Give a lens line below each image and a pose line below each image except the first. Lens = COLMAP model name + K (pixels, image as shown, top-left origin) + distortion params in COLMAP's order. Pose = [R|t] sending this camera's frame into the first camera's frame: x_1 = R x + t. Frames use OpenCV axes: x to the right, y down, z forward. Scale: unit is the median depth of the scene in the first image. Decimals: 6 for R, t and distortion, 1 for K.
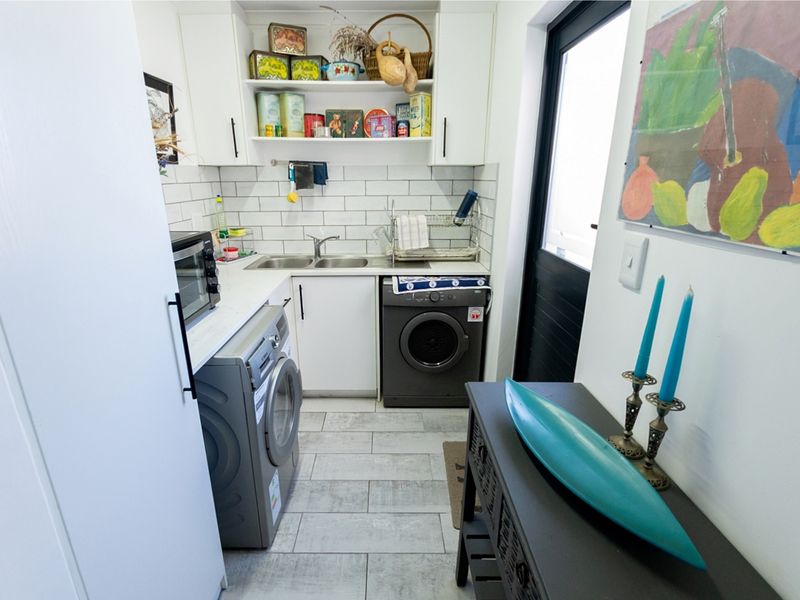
lens RADIAL K [[402.6, 0, 401.4], [0, 402.6, 303.6], [0, 0, 1]] dist [0.002935, 0.000605]
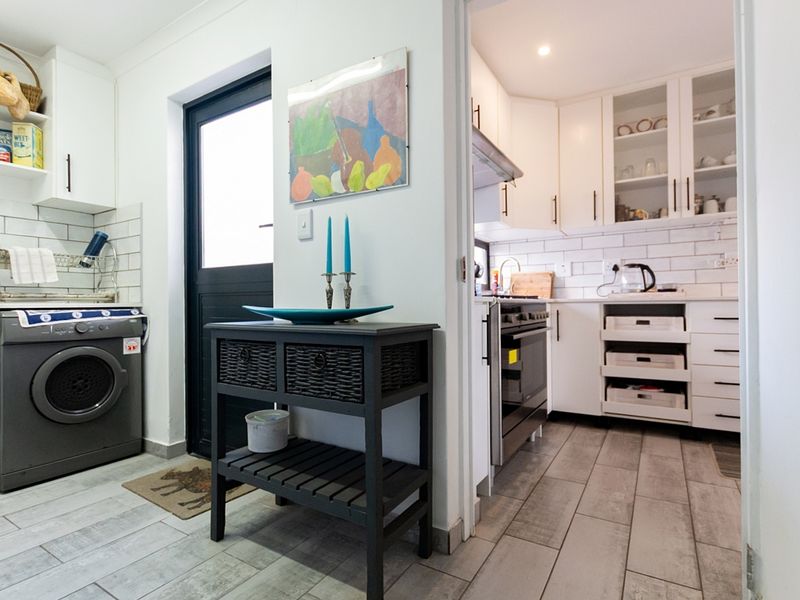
lens RADIAL K [[402.6, 0, 401.4], [0, 402.6, 303.6], [0, 0, 1]] dist [0.002935, 0.000605]
pose [[0.534616, -0.011957, 0.845011, -0.297100], [0.269873, 0.949961, -0.157299, 0.265783], [-0.800846, 0.312140, 0.511091, -0.051059]]
